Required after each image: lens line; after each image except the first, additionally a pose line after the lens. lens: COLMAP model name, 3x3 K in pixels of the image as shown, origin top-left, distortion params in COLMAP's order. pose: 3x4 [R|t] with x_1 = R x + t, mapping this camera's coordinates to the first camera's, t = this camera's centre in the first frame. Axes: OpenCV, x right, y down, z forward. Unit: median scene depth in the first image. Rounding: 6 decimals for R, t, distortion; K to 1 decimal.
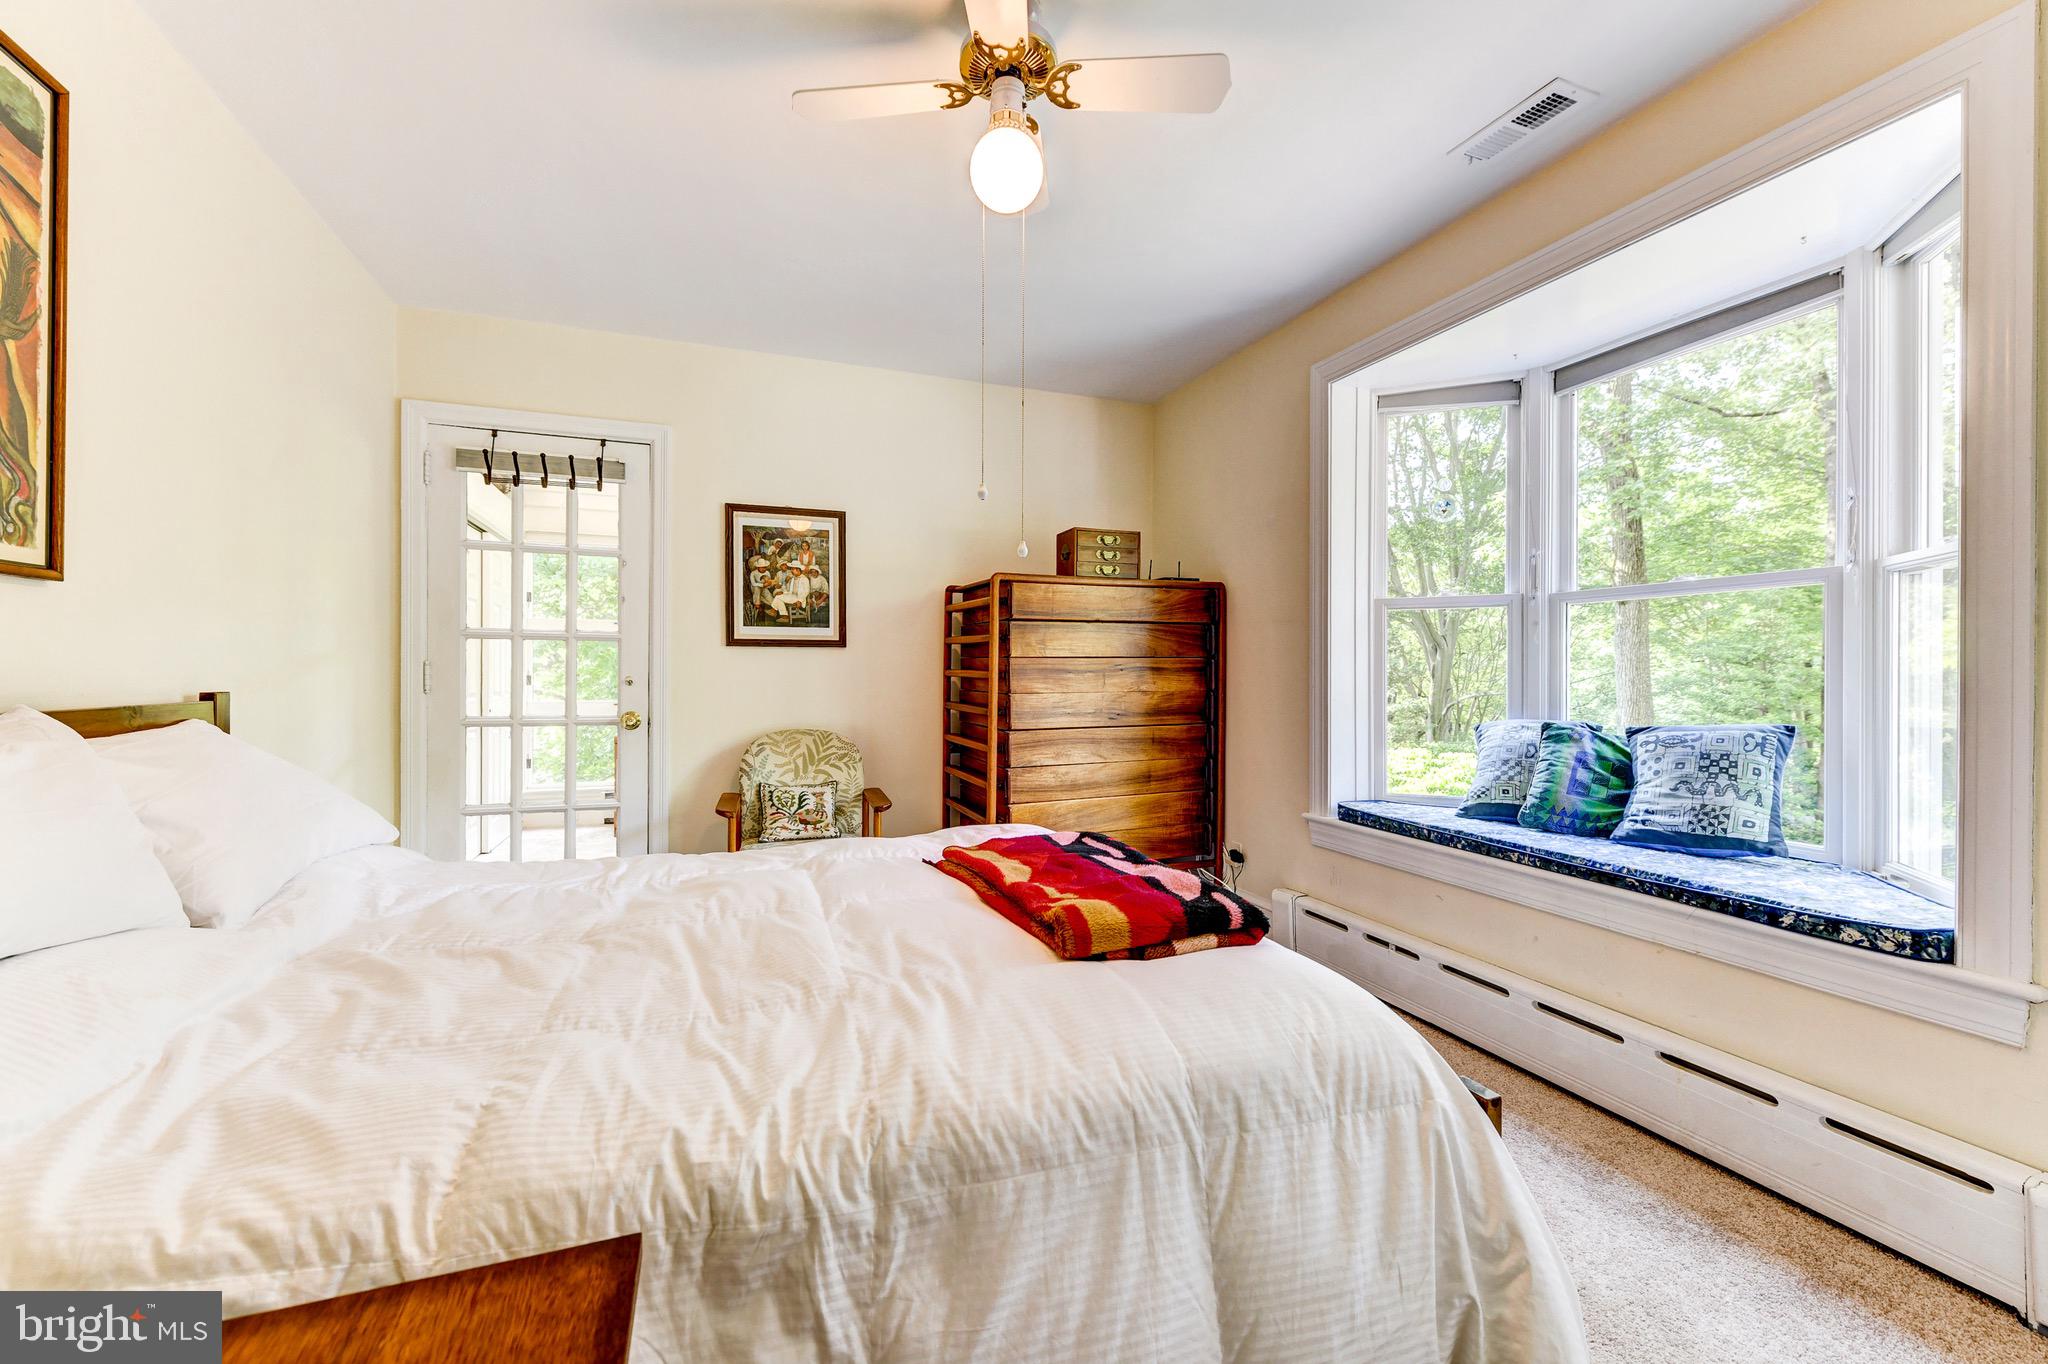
lens RADIAL K [[789.4, 0, 1024.0], [0, 789.4, 682.0], [0, 0, 1]] dist [0.001386, 0.000137]
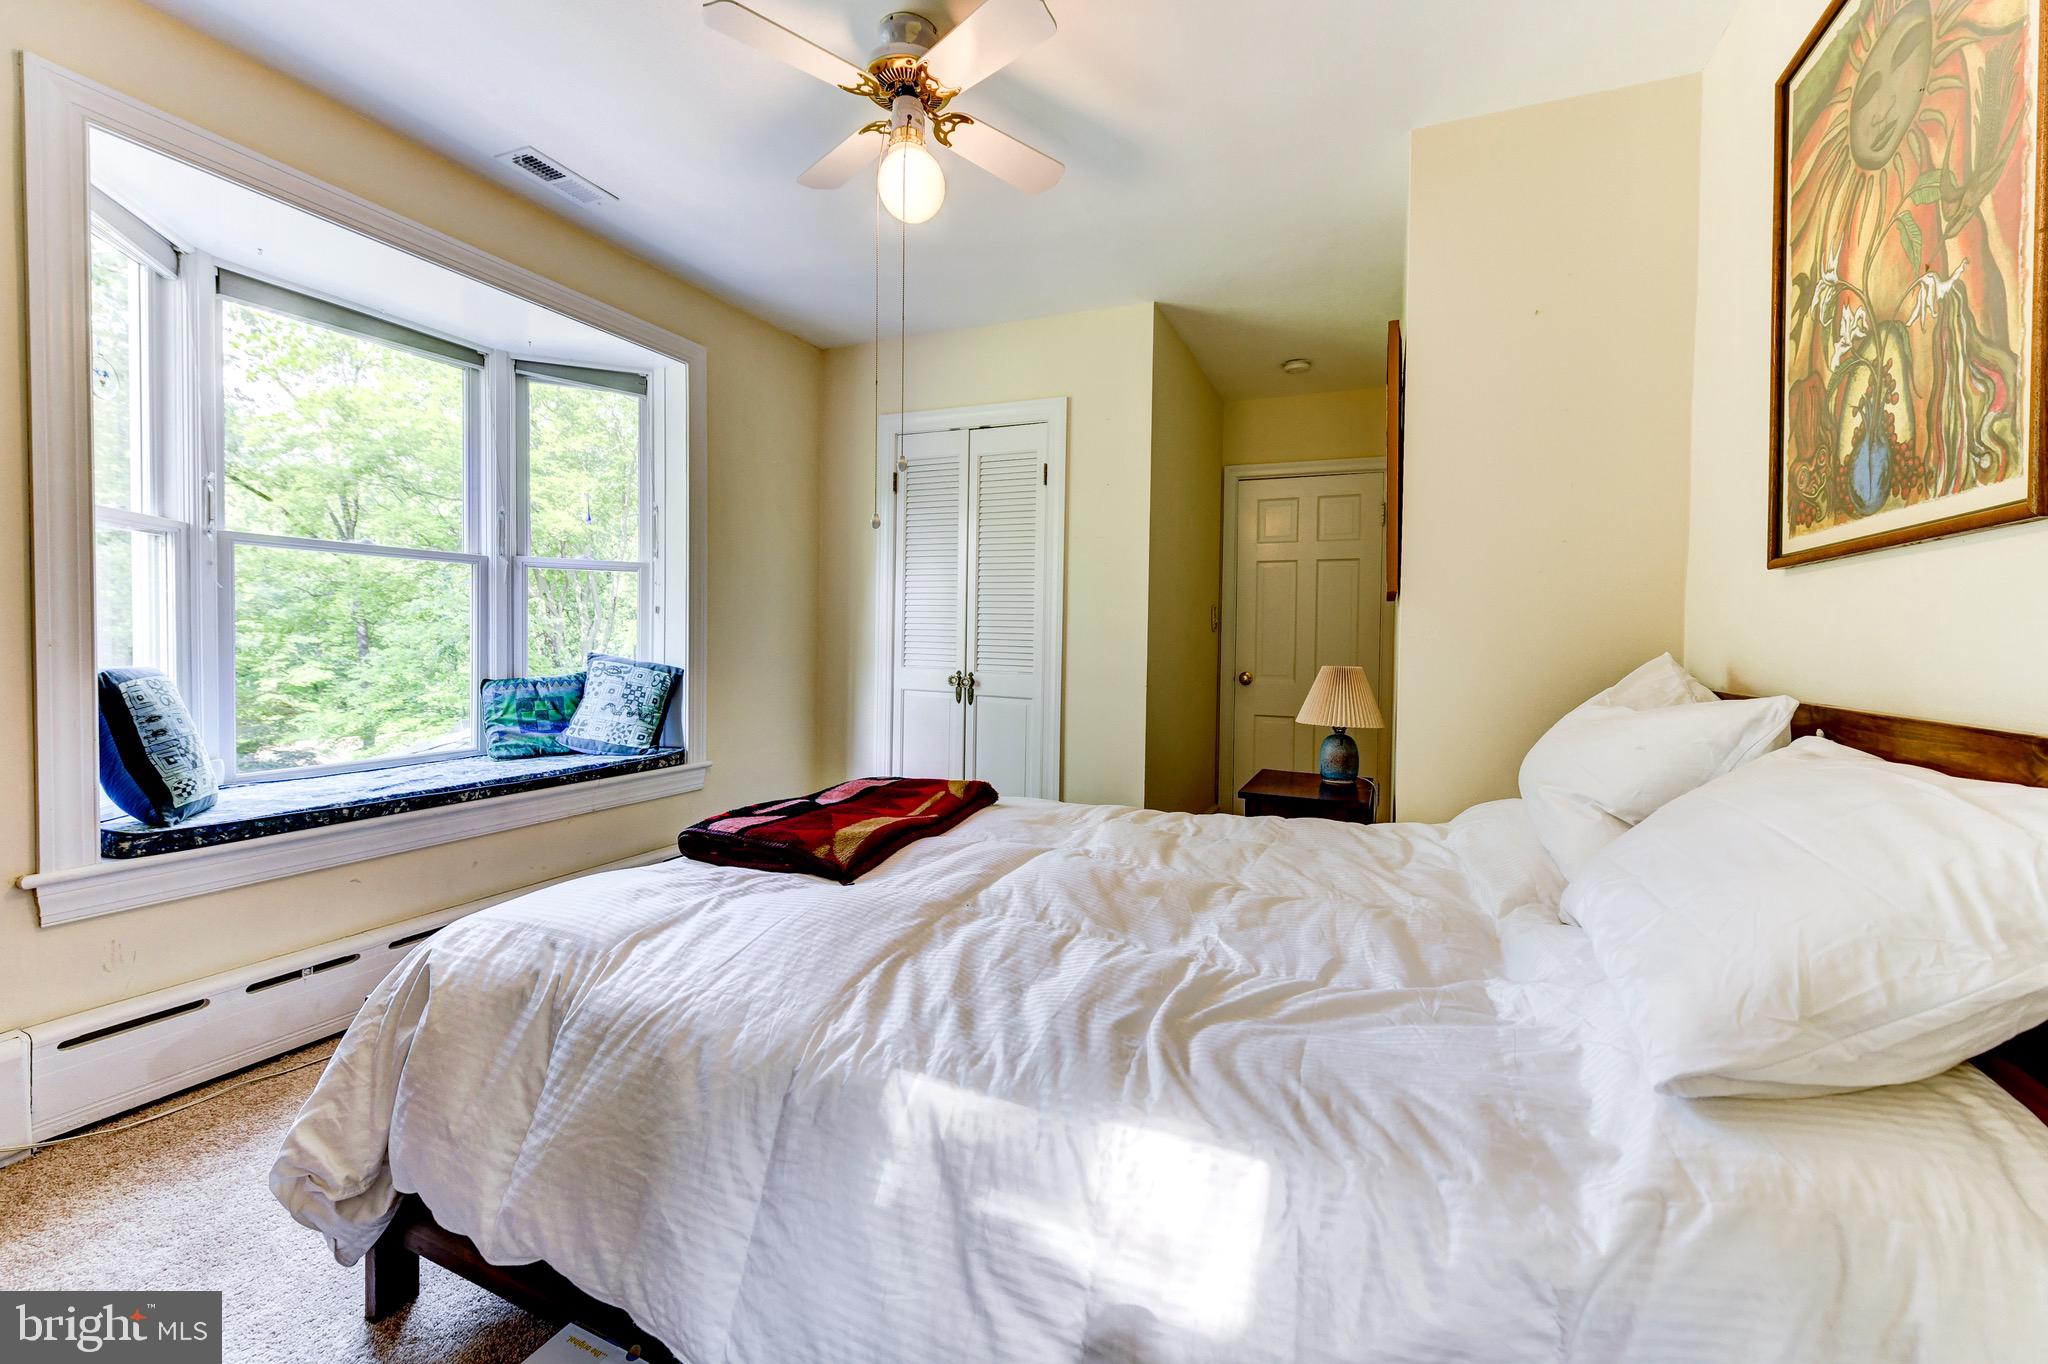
lens RADIAL K [[789.4, 0, 1024.0], [0, 789.4, 682.0], [0, 0, 1]] dist [0.001386, 0.000137]
pose [[-0.722431, -0.049909, 0.689639, -0.794426], [-0.019317, 0.998459, 0.052023, -0.012067], [-0.691173, 0.024261, -0.722282, 1.449811]]
